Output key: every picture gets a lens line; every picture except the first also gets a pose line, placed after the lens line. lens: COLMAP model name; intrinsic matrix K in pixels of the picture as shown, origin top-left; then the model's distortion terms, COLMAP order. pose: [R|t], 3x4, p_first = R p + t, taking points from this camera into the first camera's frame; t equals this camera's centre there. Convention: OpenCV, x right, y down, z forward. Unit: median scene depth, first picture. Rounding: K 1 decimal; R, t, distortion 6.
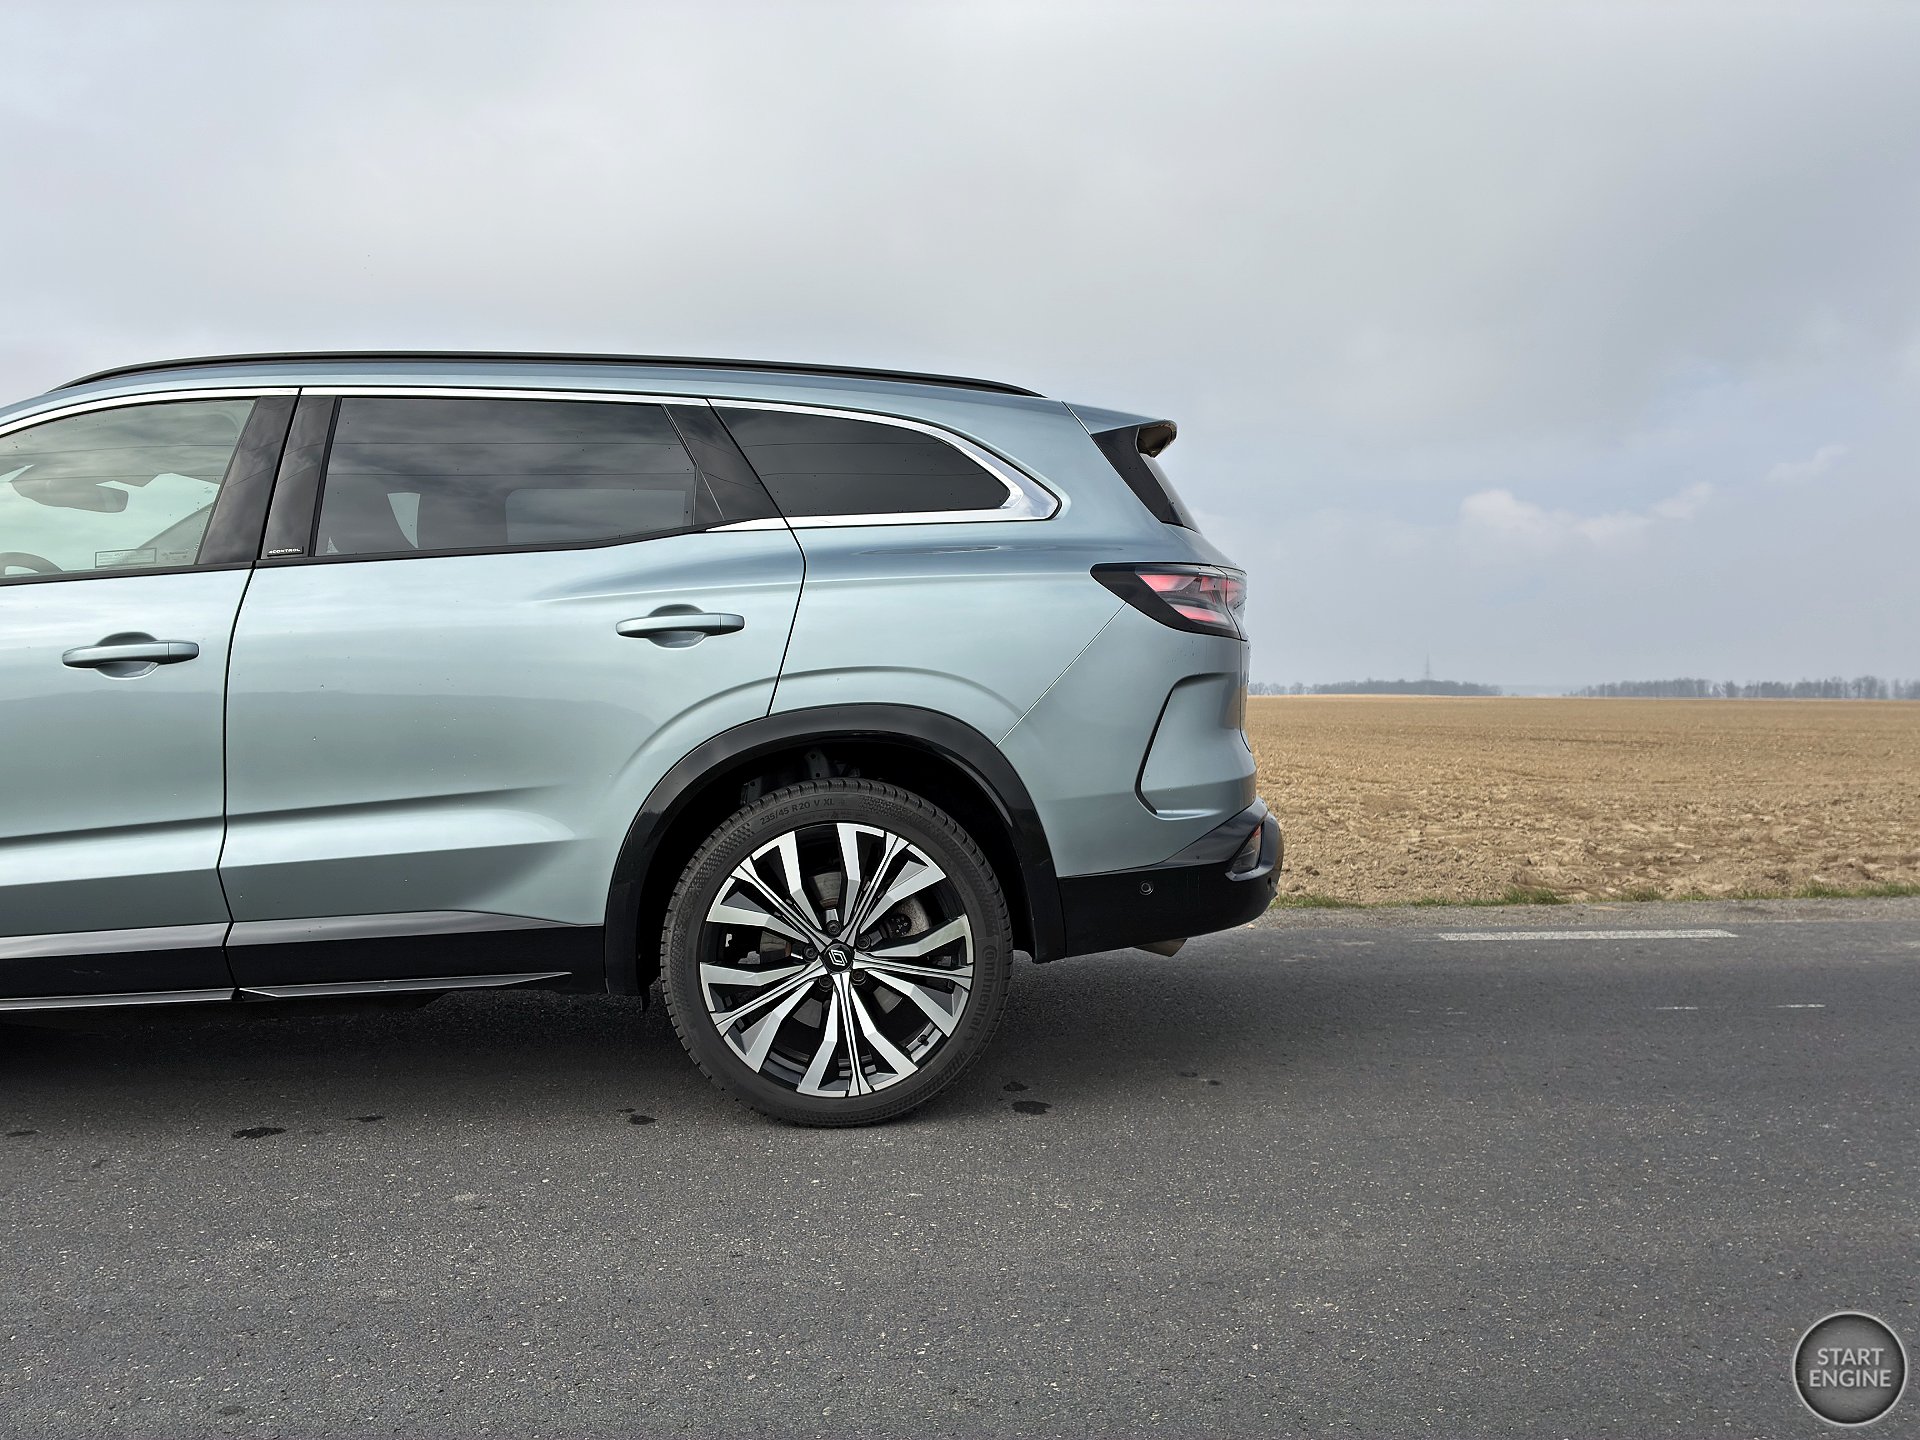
lens RADIAL K [[1478.7, 0, 960.0], [0, 1478.7, 720.0], [0, 0, 1]] dist [0.091455, -0.134556]
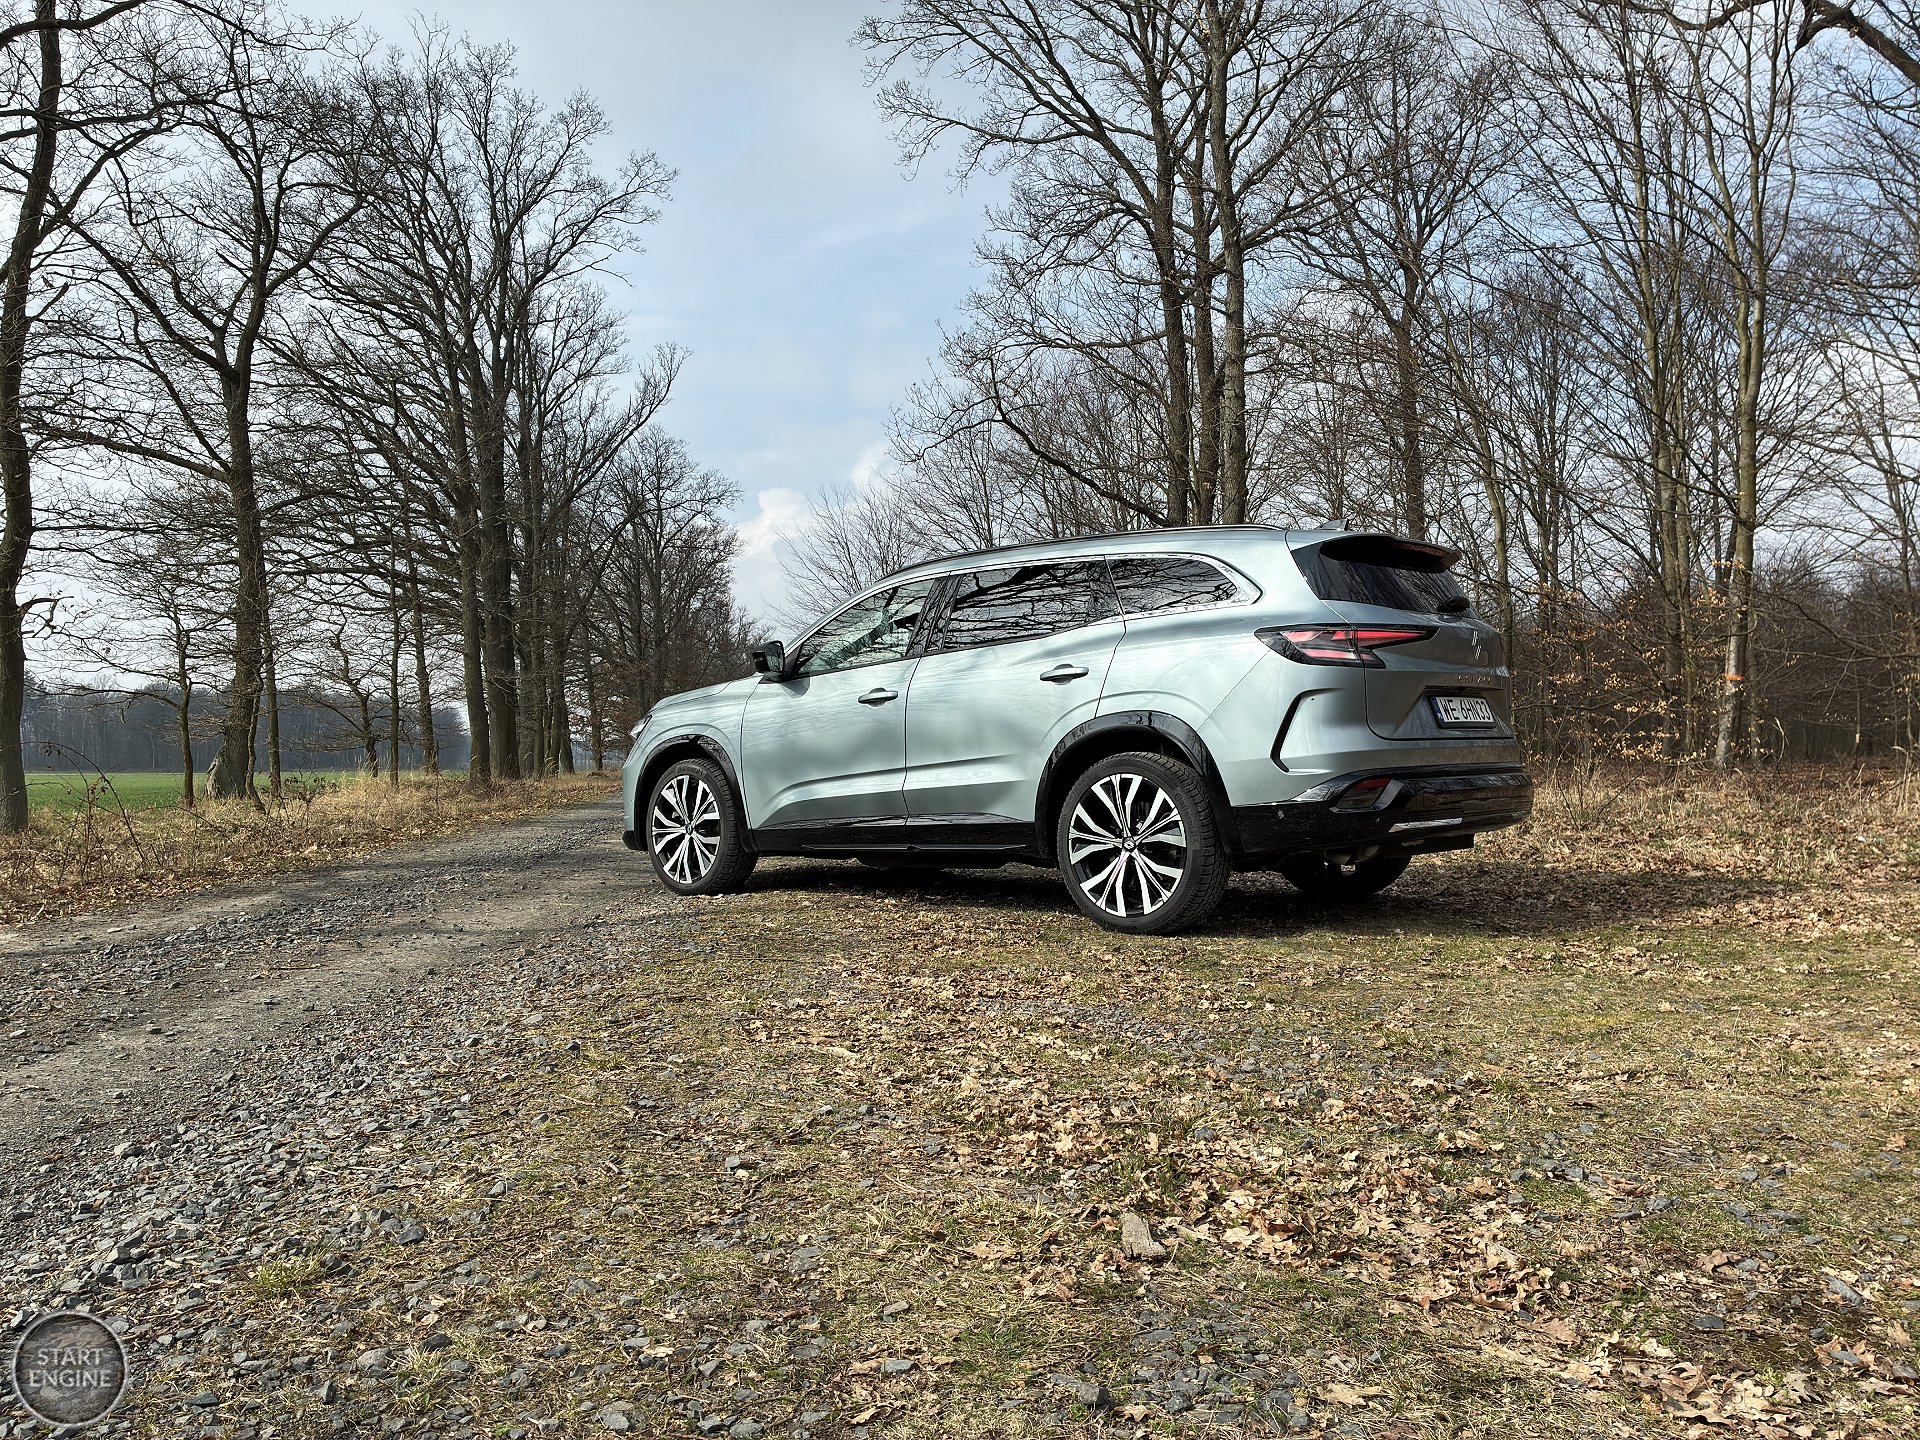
lens RADIAL K [[1478.7, 0, 960.0], [0, 1478.7, 720.0], [0, 0, 1]] dist [0.091455, -0.134556]
pose [[0.699941, -0.020028, -0.713919, 1.122971], [-0.021124, 0.998589, -0.048724, 0.098029], [0.713888, 0.049184, 0.698531, -0.486020]]
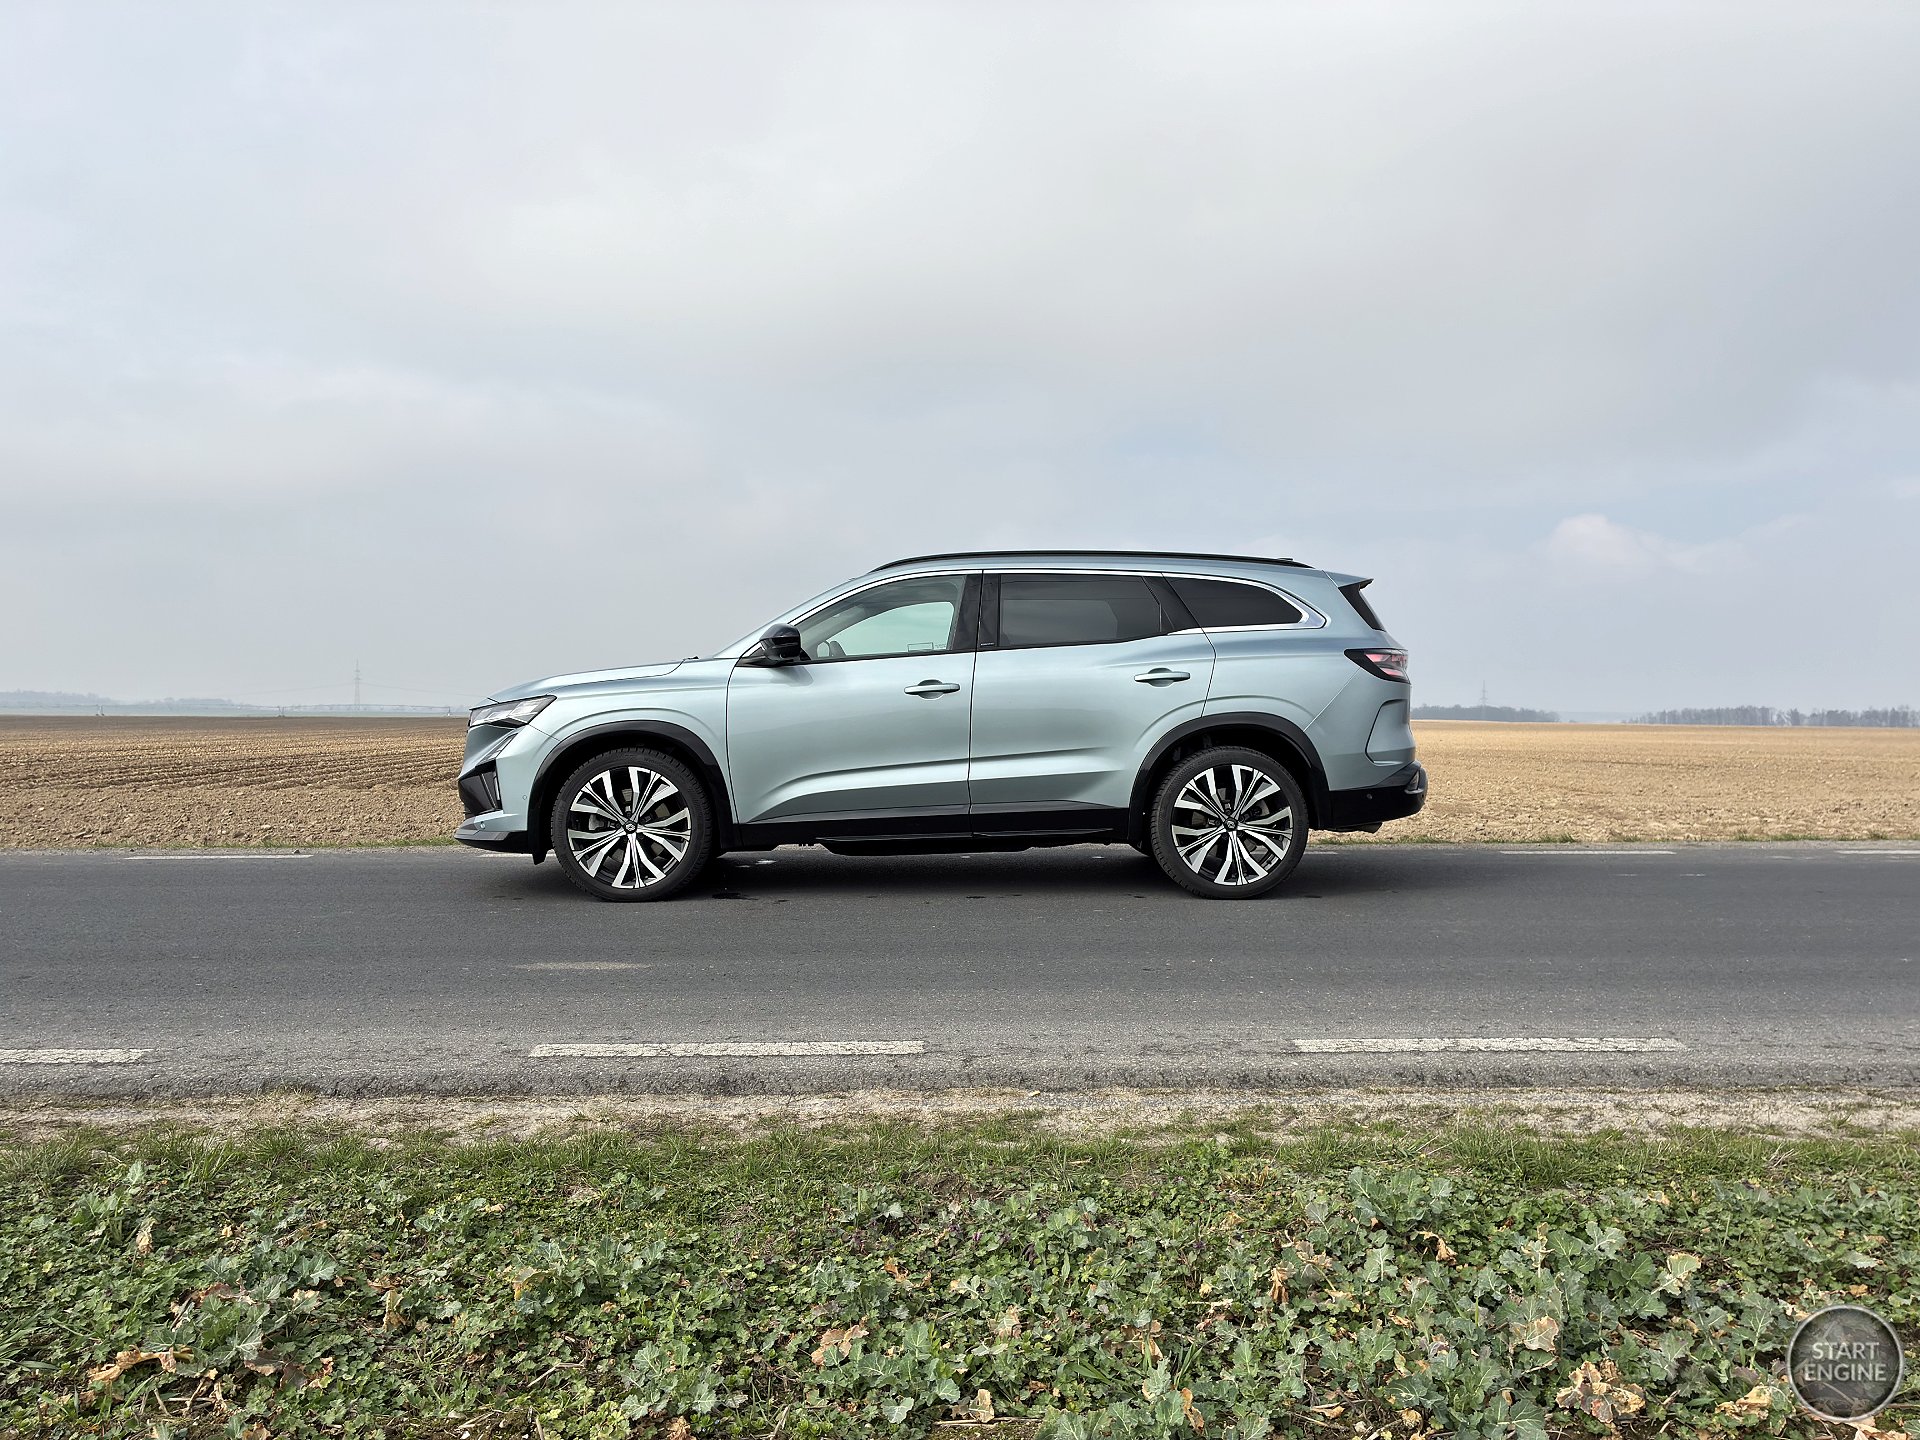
lens RADIAL K [[1478.7, 0, 960.0], [0, 1478.7, 720.0], [0, 0, 1]] dist [0.091455, -0.134556]
pose [[0.999420, 0.005961, -0.033514, -0.419120], [-0.006480, 0.999860, -0.015412, 0.038903], [0.033417, 0.015620, 0.999319, -1.266647]]
